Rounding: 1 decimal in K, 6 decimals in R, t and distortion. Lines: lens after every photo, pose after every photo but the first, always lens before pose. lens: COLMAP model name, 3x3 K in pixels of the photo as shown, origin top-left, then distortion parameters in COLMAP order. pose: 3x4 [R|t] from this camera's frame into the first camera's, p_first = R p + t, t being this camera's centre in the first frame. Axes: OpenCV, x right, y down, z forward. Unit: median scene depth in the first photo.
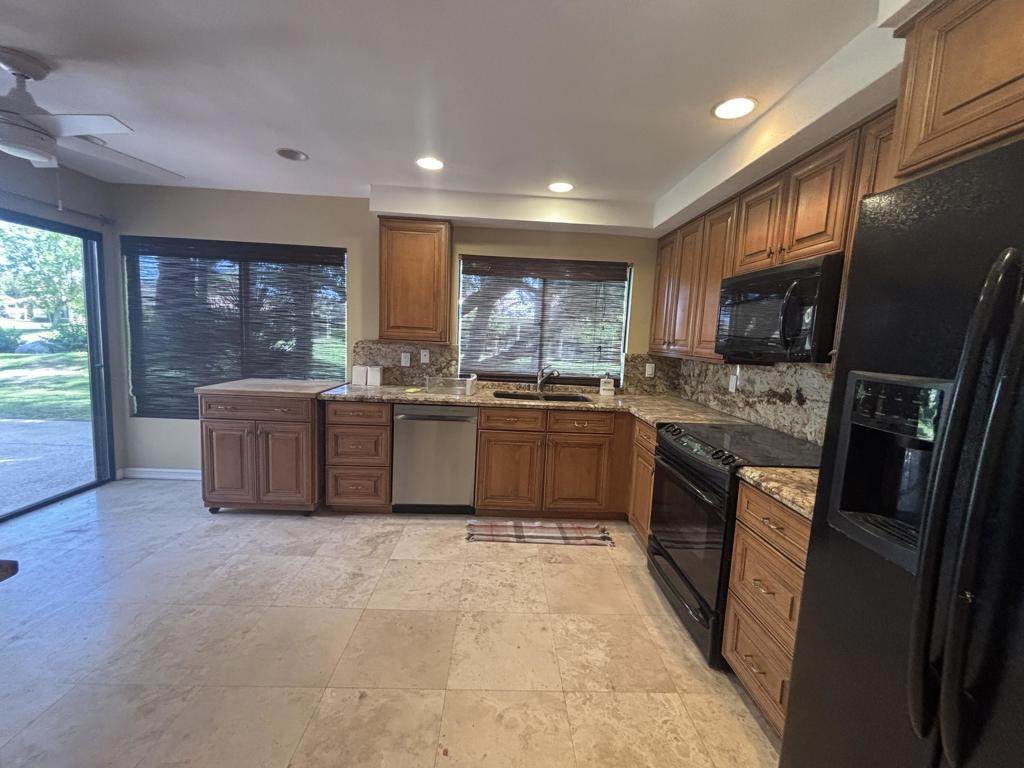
lens RADIAL K [[414.4, 0, 513.3], [0, 414.4, 383.4], [0, 0, 1]] dist [-0.015212, 0.000046]
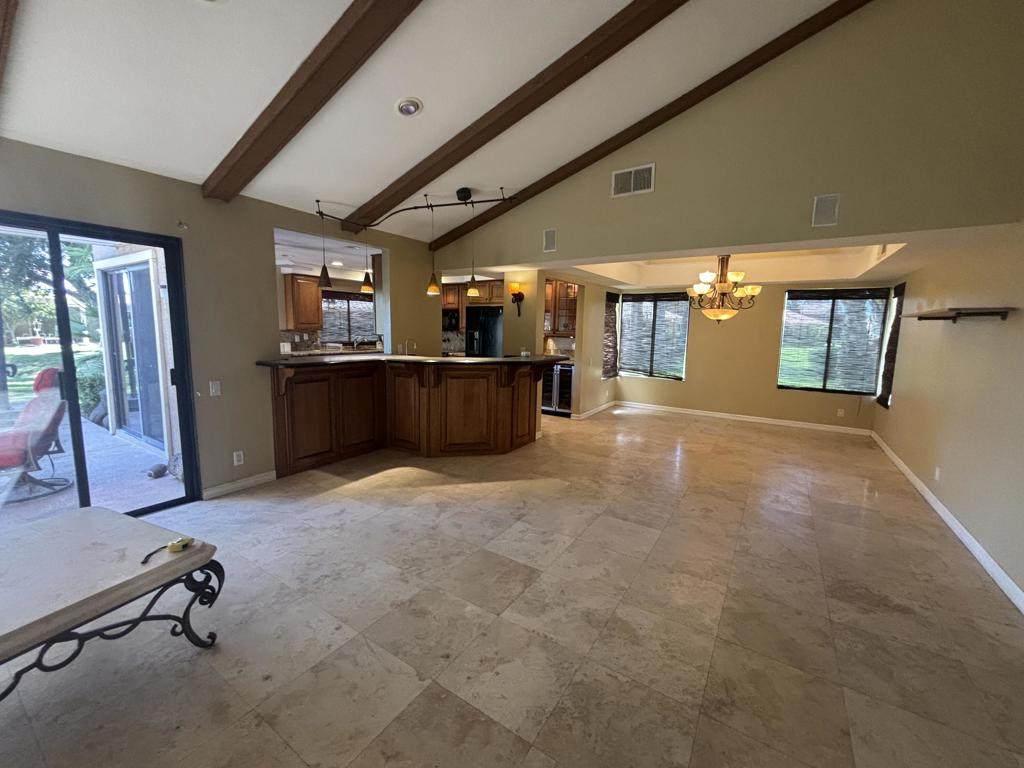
lens RADIAL K [[414.4, 0, 514.0], [0, 414.4, 378.0], [0, 0, 1]] dist [-0.015212, 0.000046]
pose [[0.569718, -0.140953, 0.809663, -1.586912], [0.101780, 0.989699, 0.100678, 0.049528], [-0.815514, 0.025049, 0.578195, -1.298447]]
